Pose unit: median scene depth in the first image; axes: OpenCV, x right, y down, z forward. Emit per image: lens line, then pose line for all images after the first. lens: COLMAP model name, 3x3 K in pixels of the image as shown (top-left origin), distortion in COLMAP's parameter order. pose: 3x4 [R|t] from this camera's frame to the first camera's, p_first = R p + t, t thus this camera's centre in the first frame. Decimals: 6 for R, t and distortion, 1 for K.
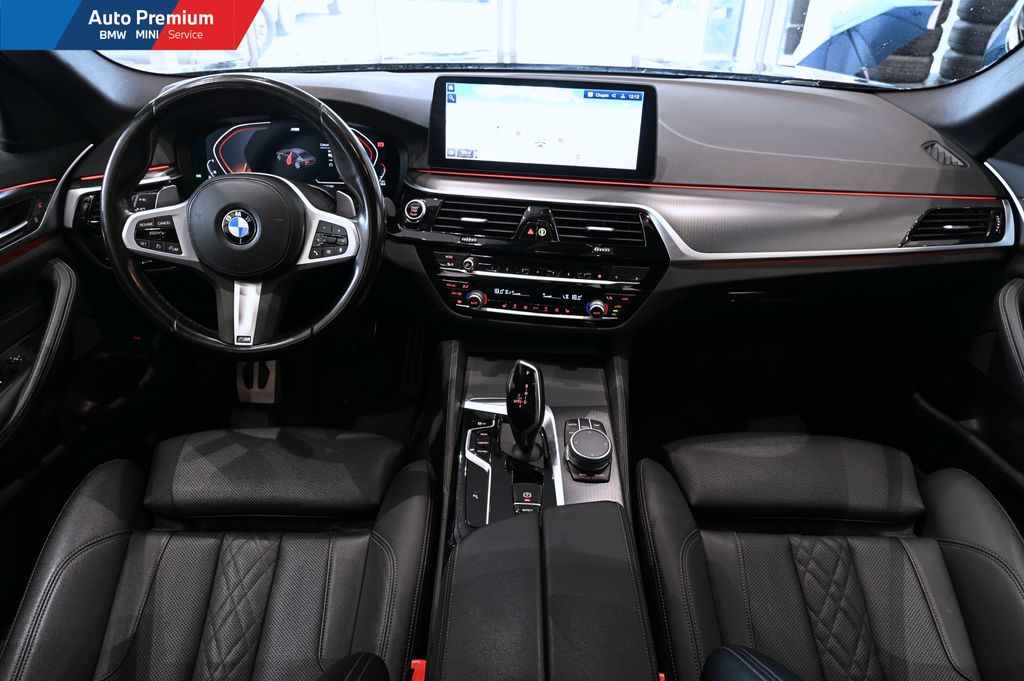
lens RADIAL K [[691.3, 0, 511.9], [0, 691.3, 343.8], [0, 0, 1]] dist [-0.011649, 0.012415]
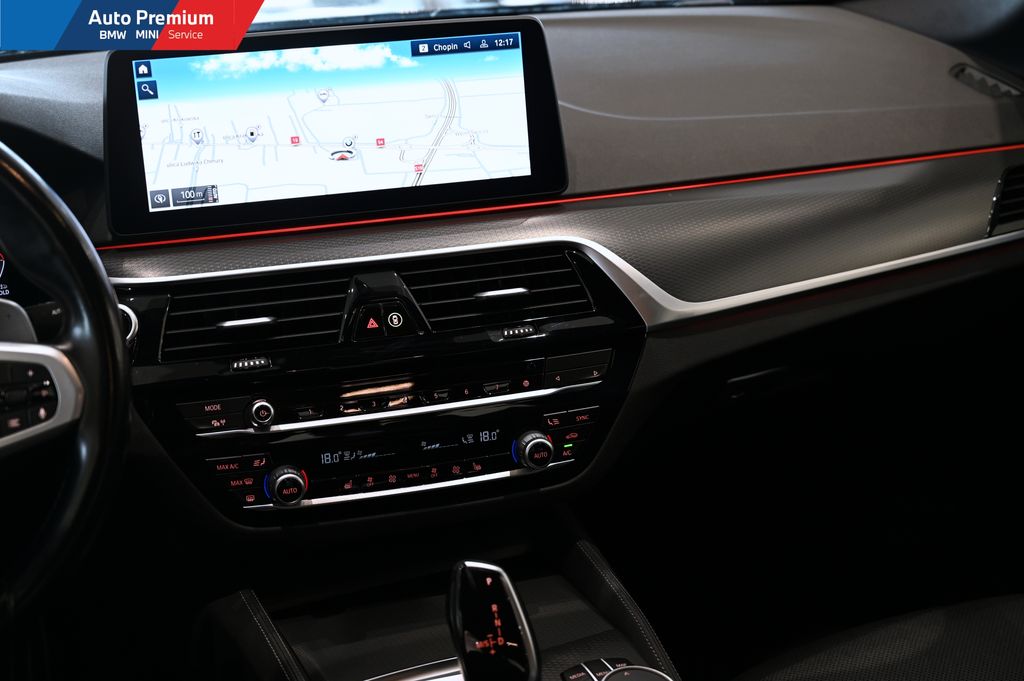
lens RADIAL K [[1612.8, 0, 509.1], [0, 1612.8, 350.4], [0, 0, 1]] dist [-0.016661, 0.000000]
pose [[0.913328, -0.178831, 0.365856, -0.301960], [0.251422, 0.954366, -0.161159, 0.063409], [-0.320341, 0.239176, 0.916612, -0.069872]]
